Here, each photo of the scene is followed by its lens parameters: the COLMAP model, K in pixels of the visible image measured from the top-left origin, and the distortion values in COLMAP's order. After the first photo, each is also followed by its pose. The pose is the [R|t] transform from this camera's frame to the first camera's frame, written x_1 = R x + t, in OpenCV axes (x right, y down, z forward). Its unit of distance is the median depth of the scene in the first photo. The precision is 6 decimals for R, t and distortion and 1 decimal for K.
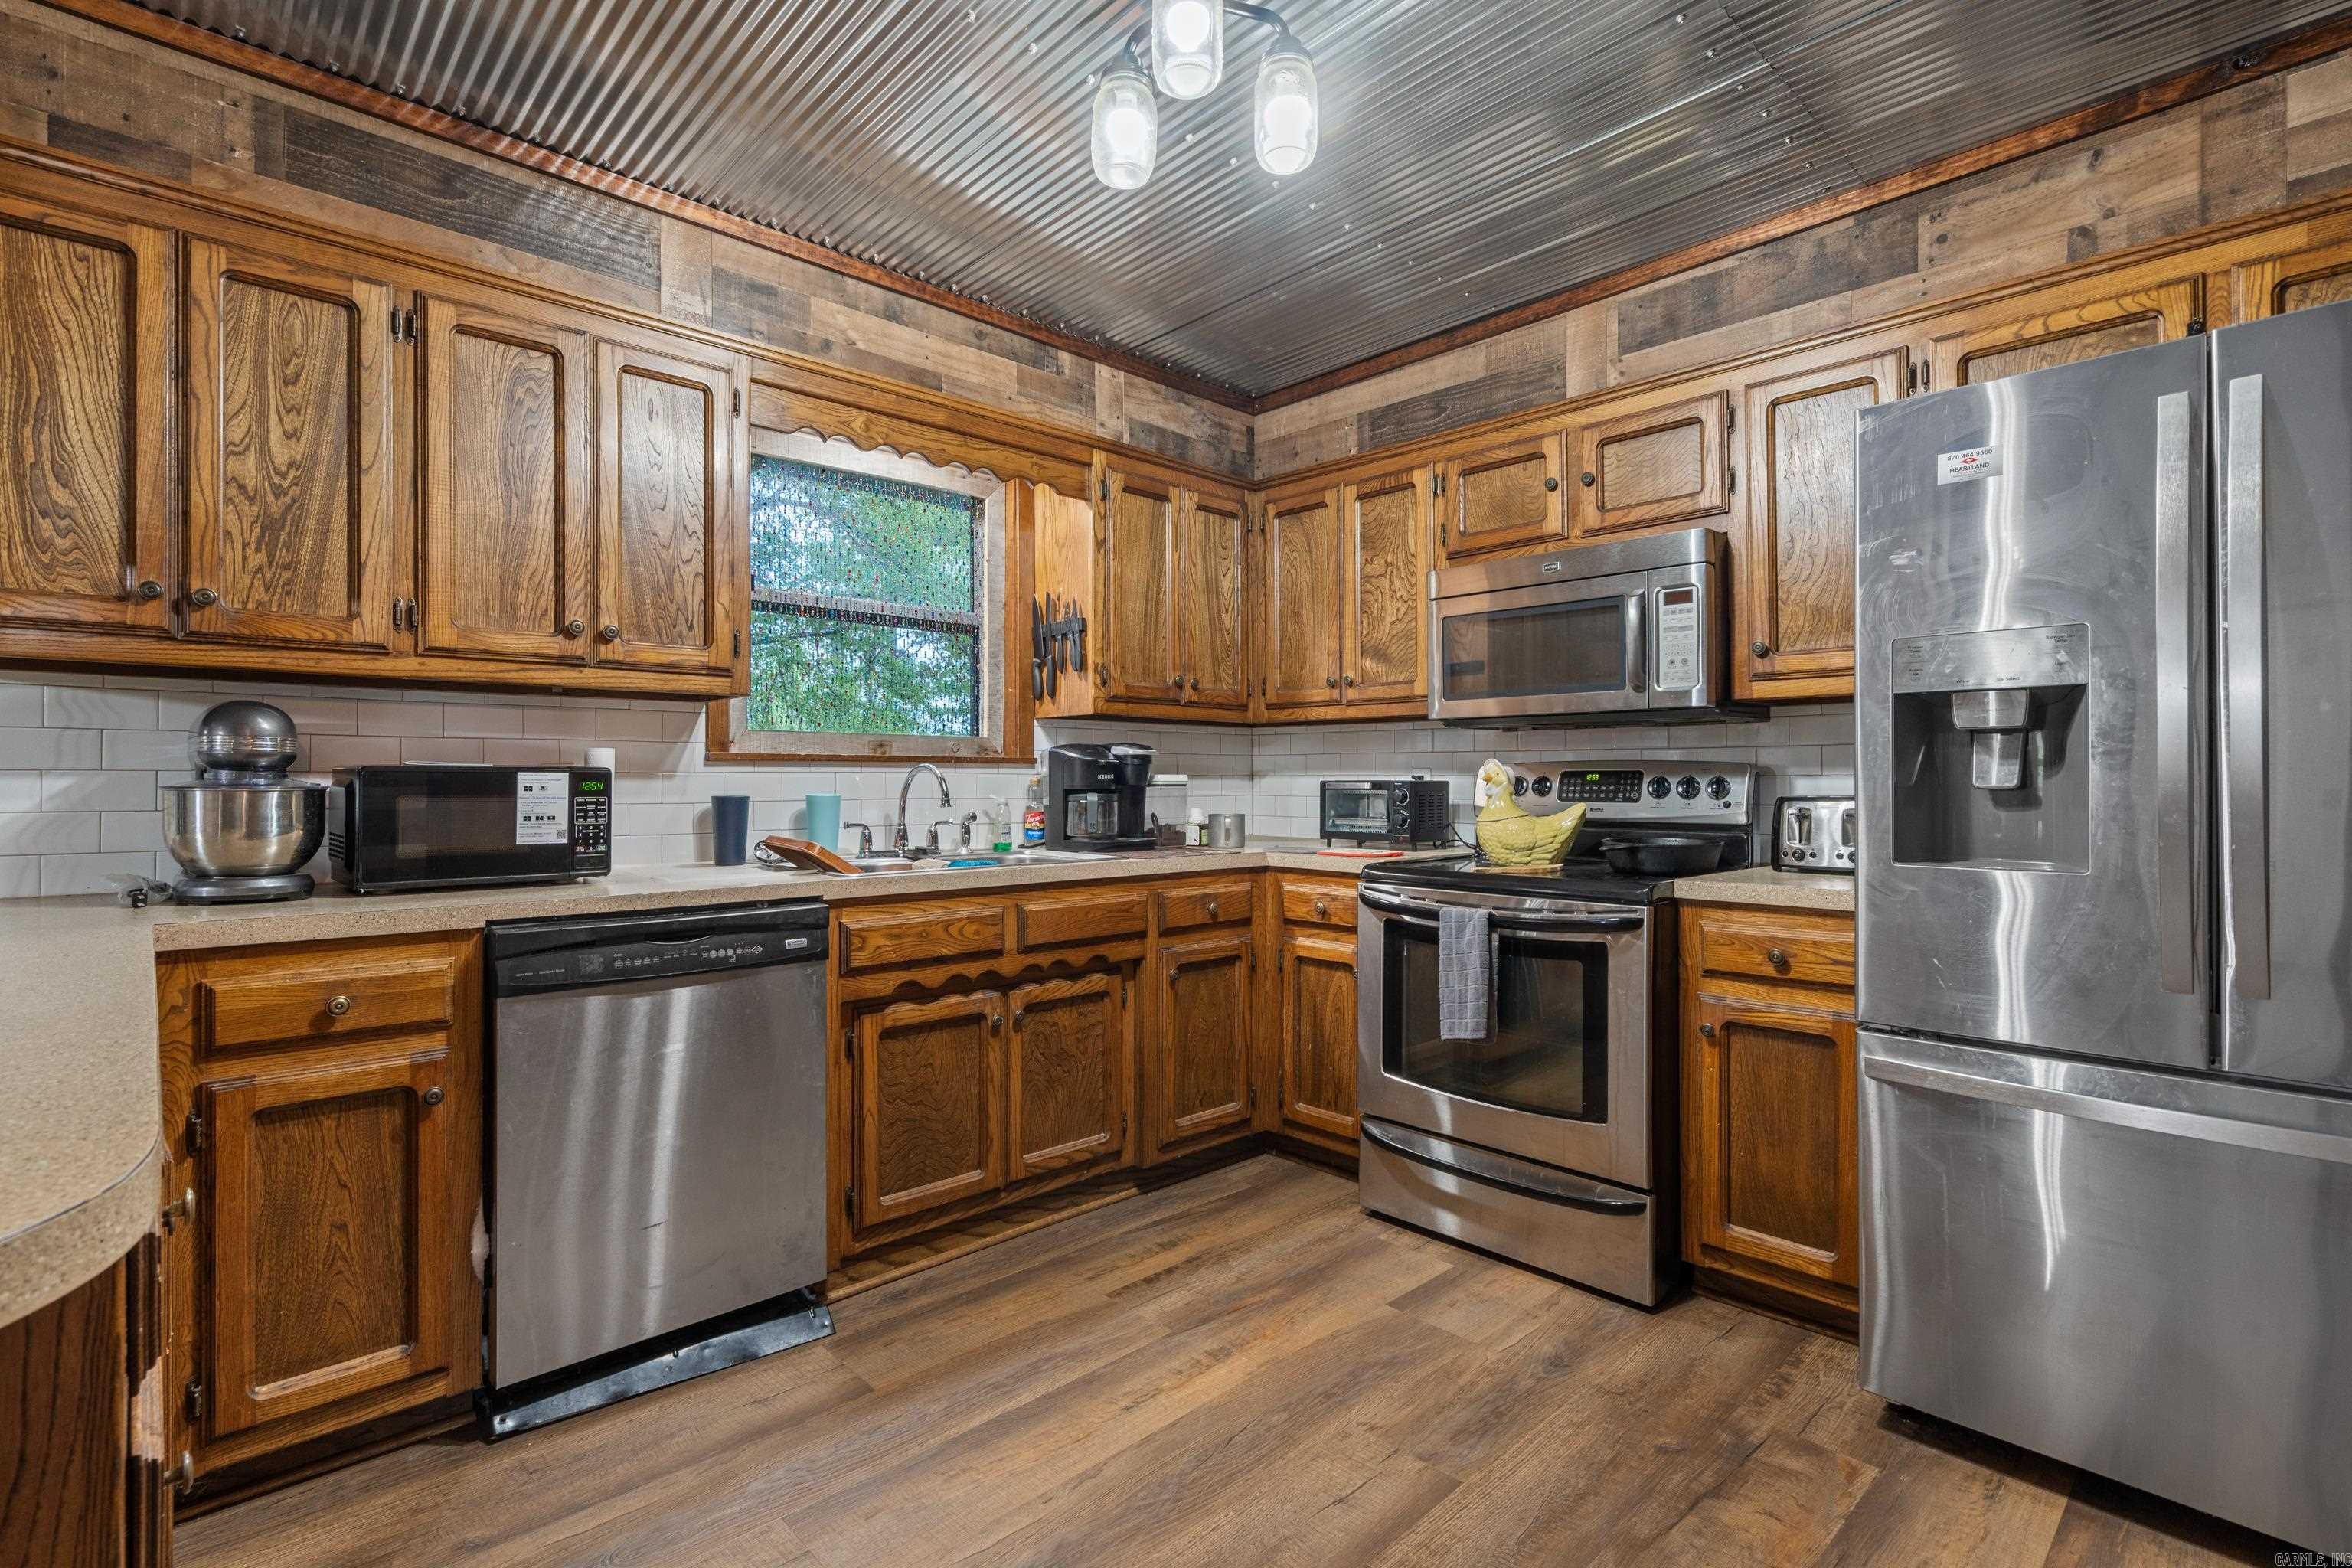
lens RADIAL K [[1081.8, 0, 1182.5], [0, 1081.8, 778.4], [0, 0, 1]] dist [-0.002909, -0.000063]
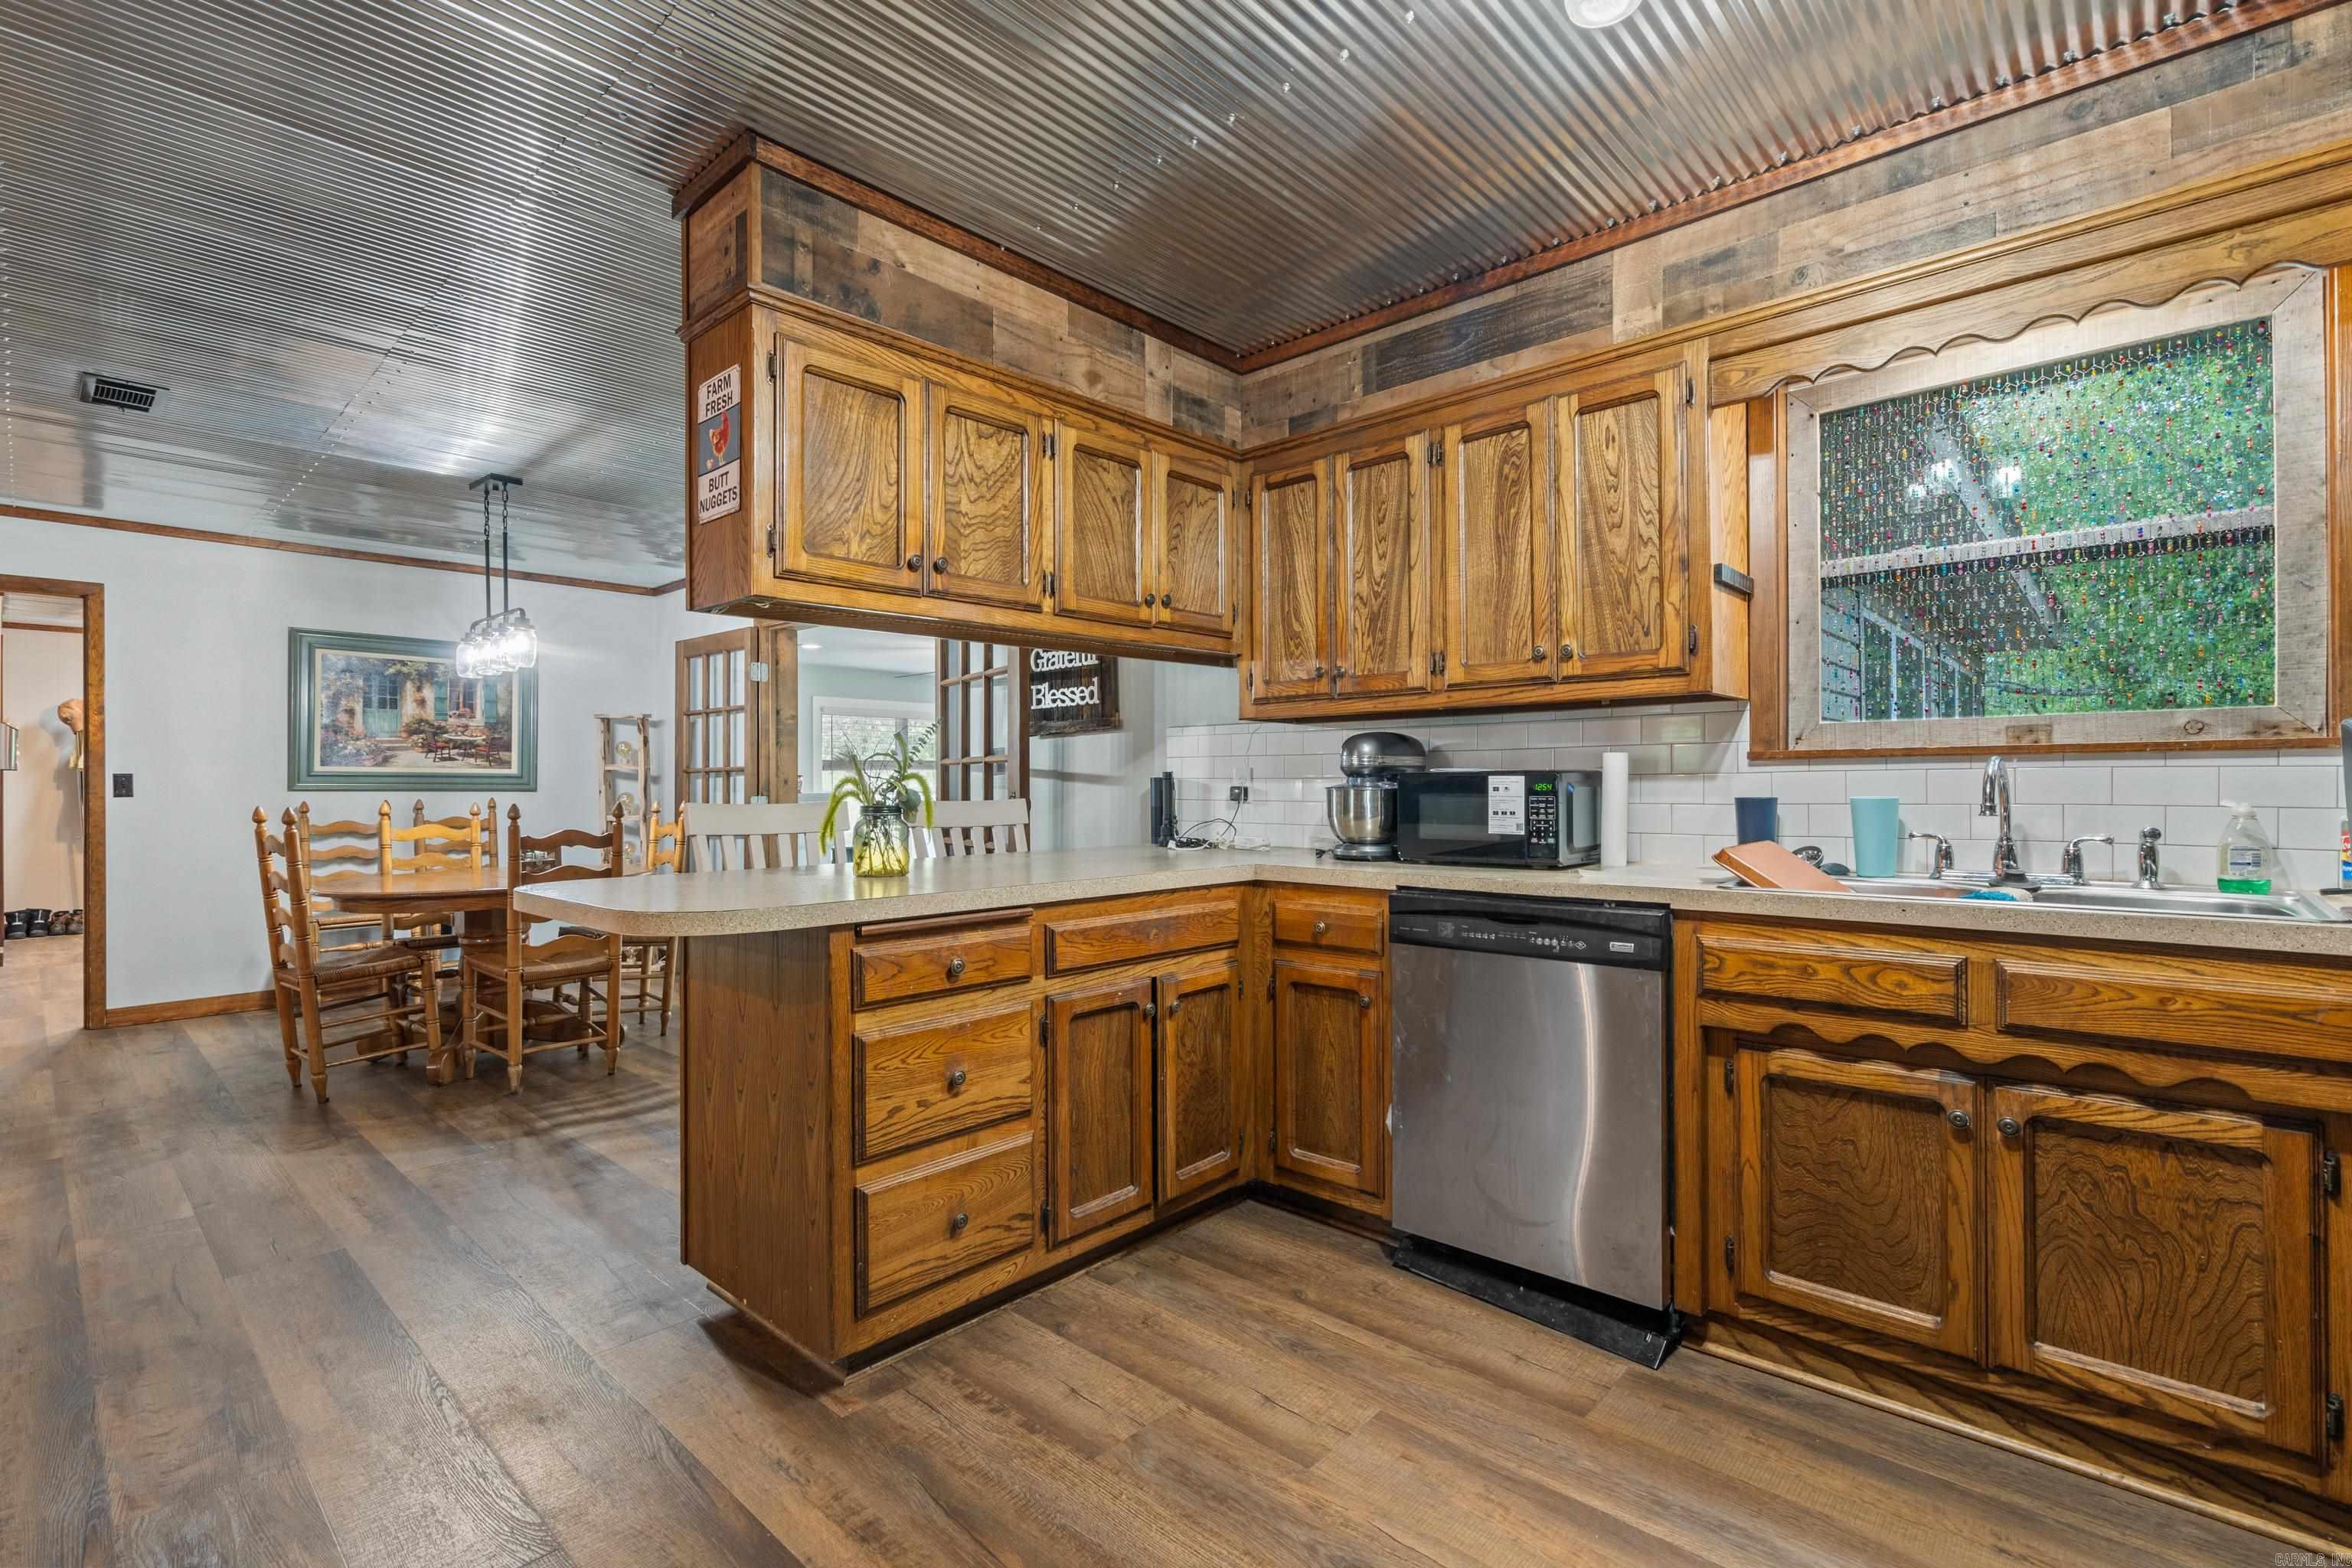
lens RADIAL K [[1081.8, 0, 1195.1], [0, 1081.8, 789.4], [0, 0, 1]] dist [-0.002909, -0.000063]
pose [[0.073415, 0.002590, -0.997298, 0.584001], [0.007485, 0.999967, 0.003148, 0.003346], [0.997273, -0.007696, 0.073393, 0.535839]]
